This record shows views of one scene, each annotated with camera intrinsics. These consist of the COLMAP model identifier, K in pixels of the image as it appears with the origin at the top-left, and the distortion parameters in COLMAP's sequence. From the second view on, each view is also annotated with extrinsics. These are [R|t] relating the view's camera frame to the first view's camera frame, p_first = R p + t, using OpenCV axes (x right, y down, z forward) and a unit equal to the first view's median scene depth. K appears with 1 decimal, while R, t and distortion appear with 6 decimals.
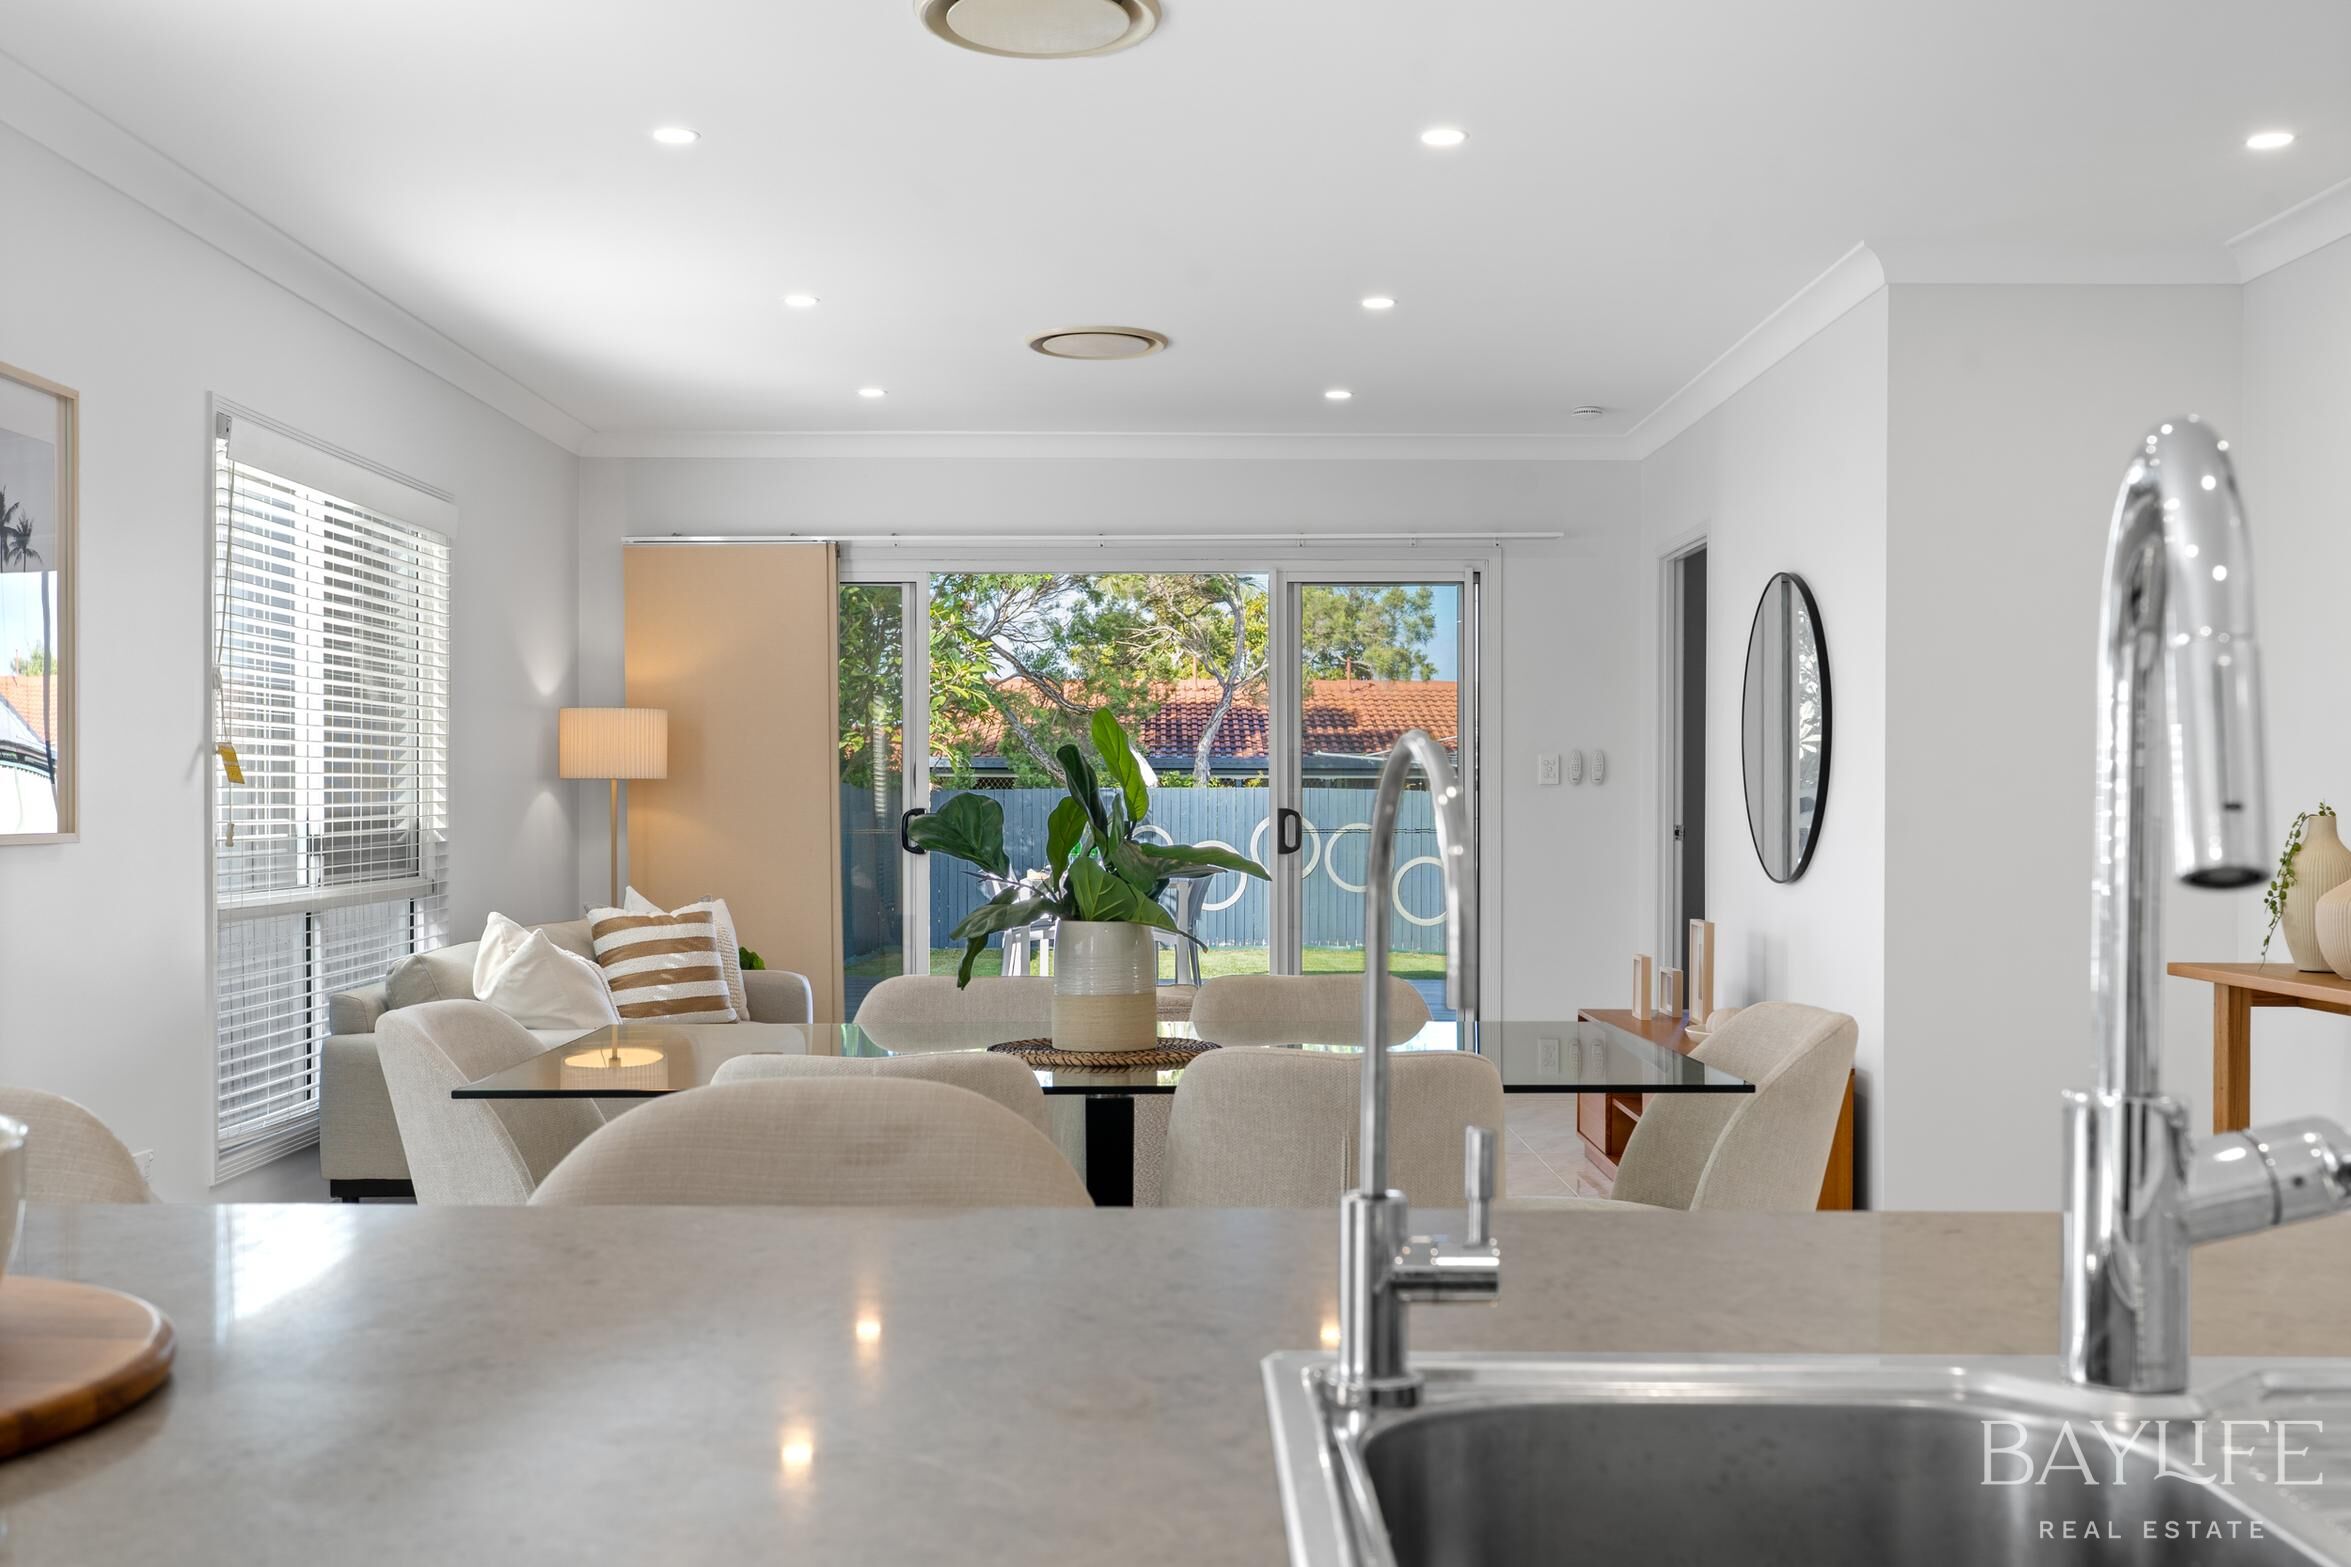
lens RADIAL K [[2378.4, 0, 1175.5], [0, 2378.4, 783.5], [0, 0, 1]] dist [0.007024, 0.015991]
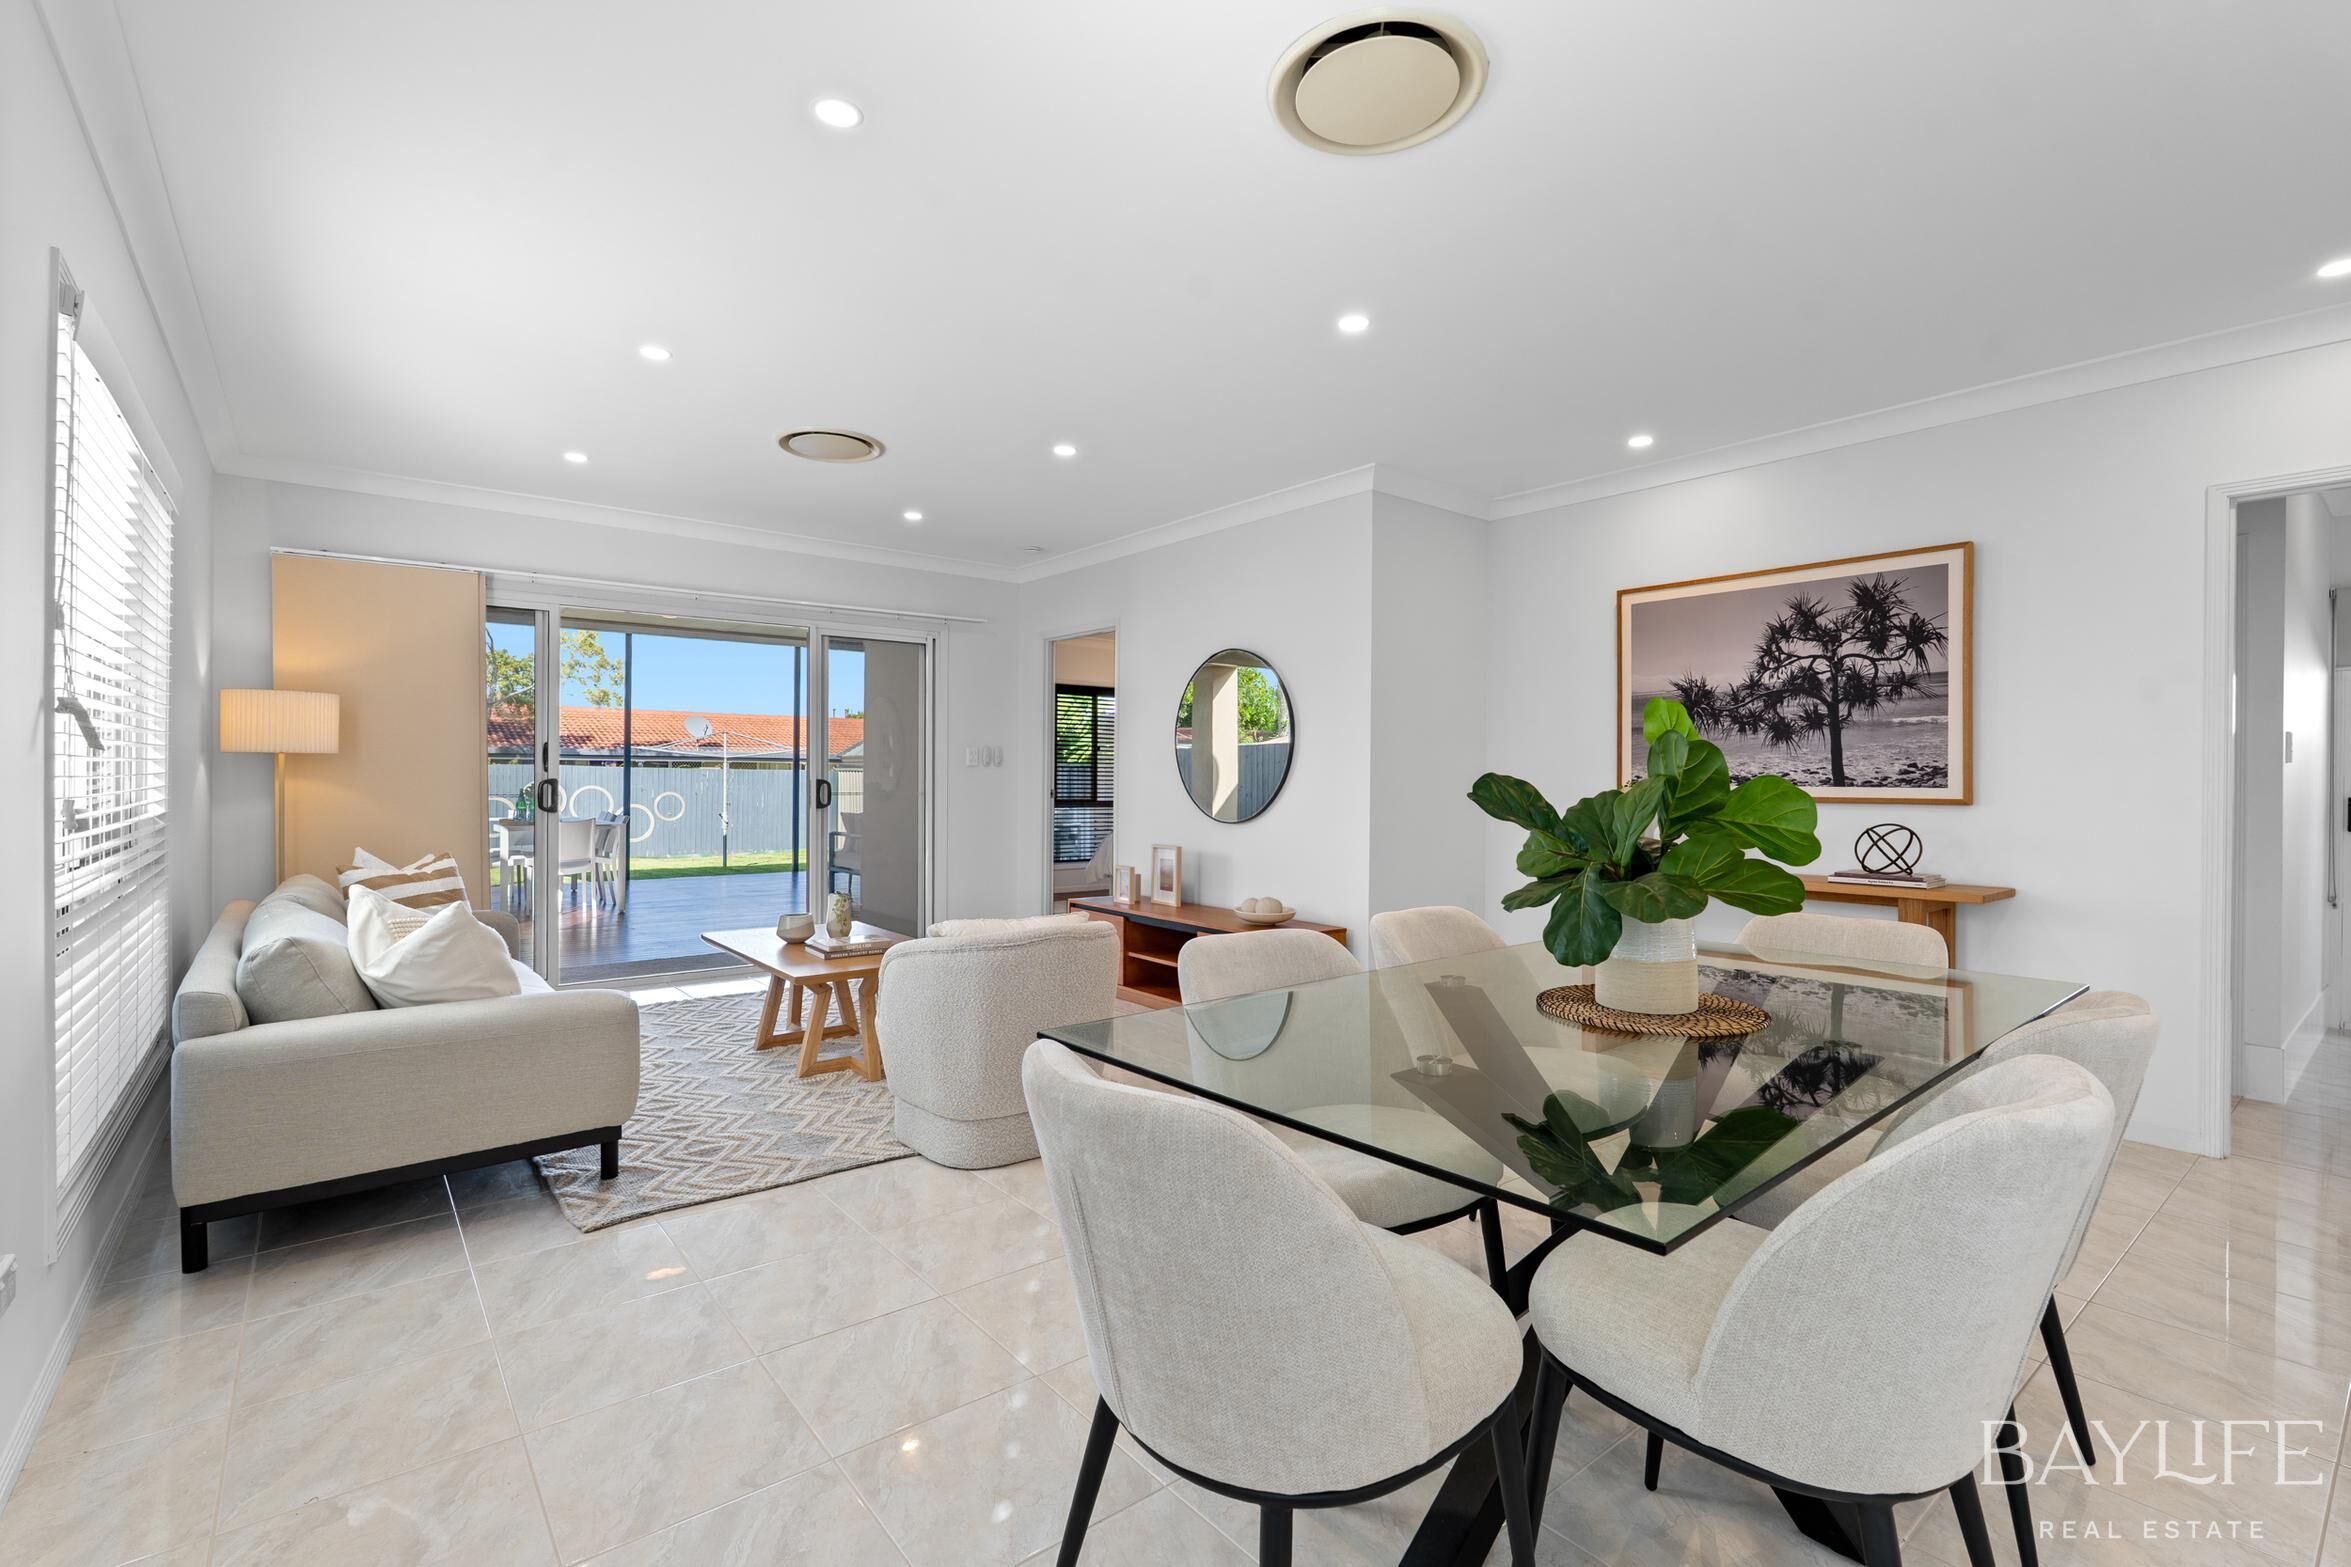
lens RADIAL K [[1054.6, 0, 1178.2], [0, 1054.6, 775.0], [0, 0, 1]] dist [-0.003998, -0.000307]
pose [[0.775998, 0.004102, 0.630722, -0.219596], [-0.009622, 0.999939, 0.005336, 0.001827], [-0.630662, -0.010210, 0.775990, 0.327341]]
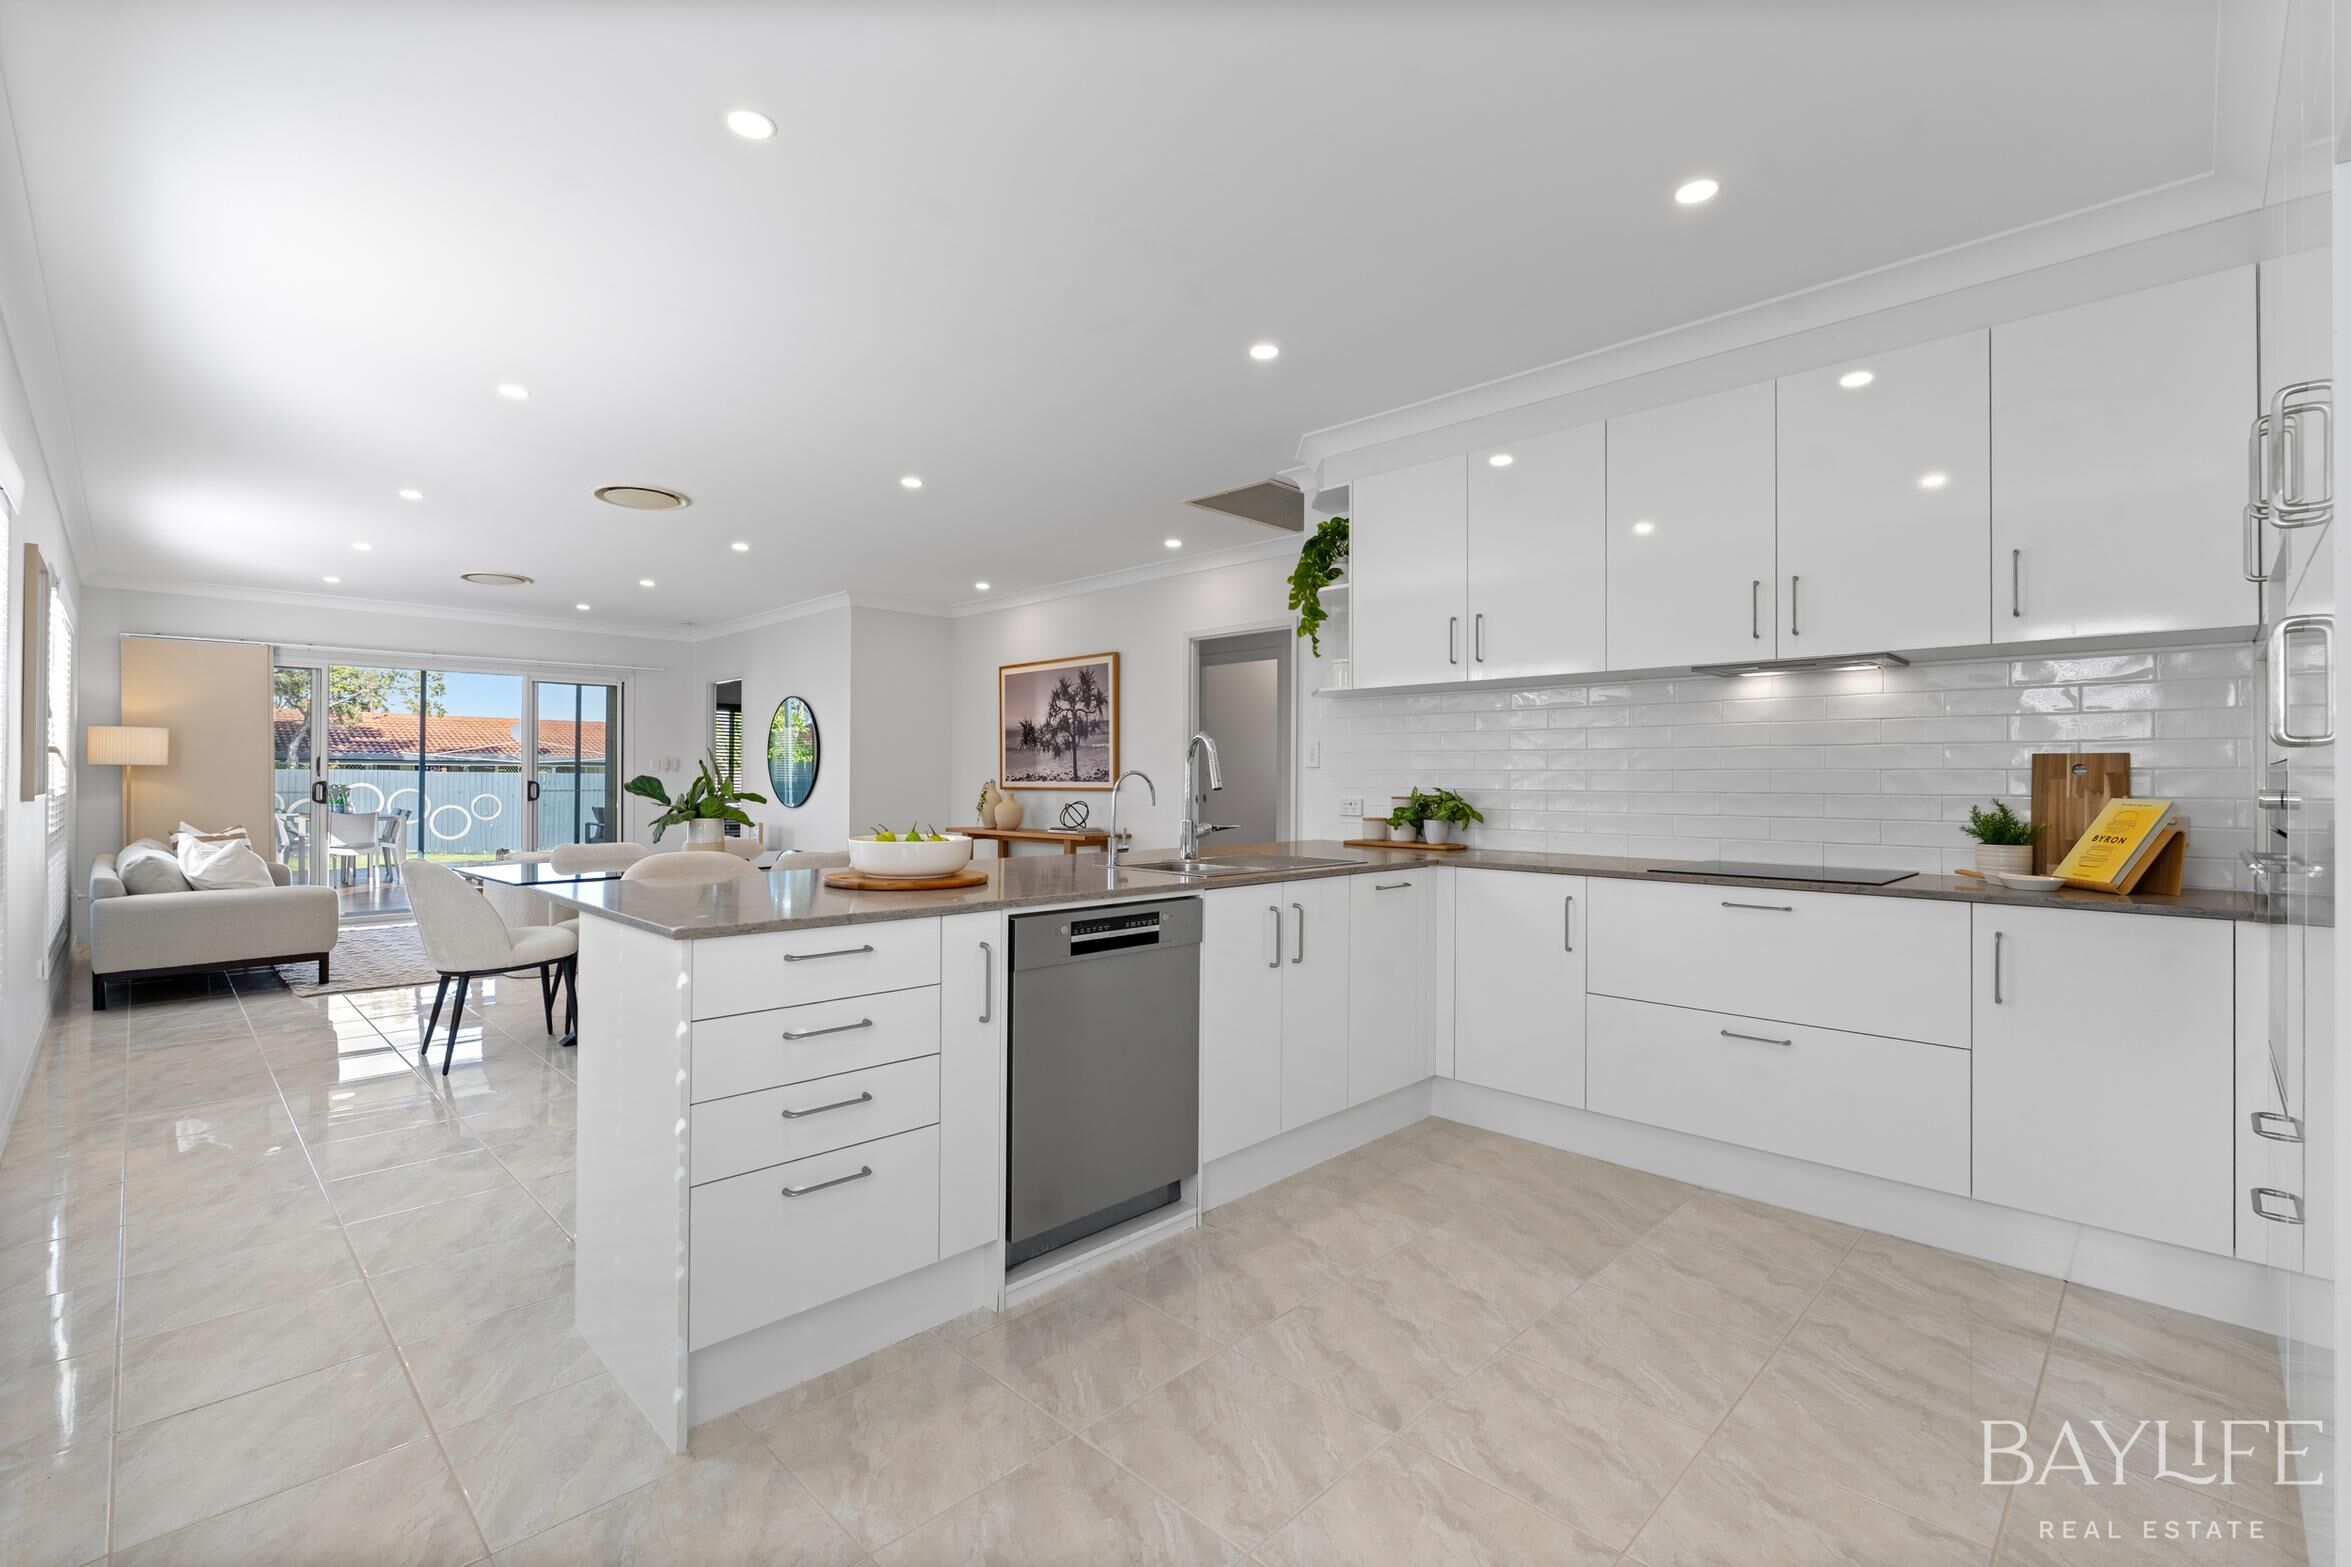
lens RADIAL K [[1036.5, 0, 1175.5], [0, 1036.5, 783.5], [0, 0, 1]] dist [0.002948, 0.000664]
pose [[0.705739, -0.003181, 0.708465, -0.233329], [-0.006461, 0.999919, 0.010926, -0.001574], [-0.708443, -0.012288, 0.705661, -0.146442]]
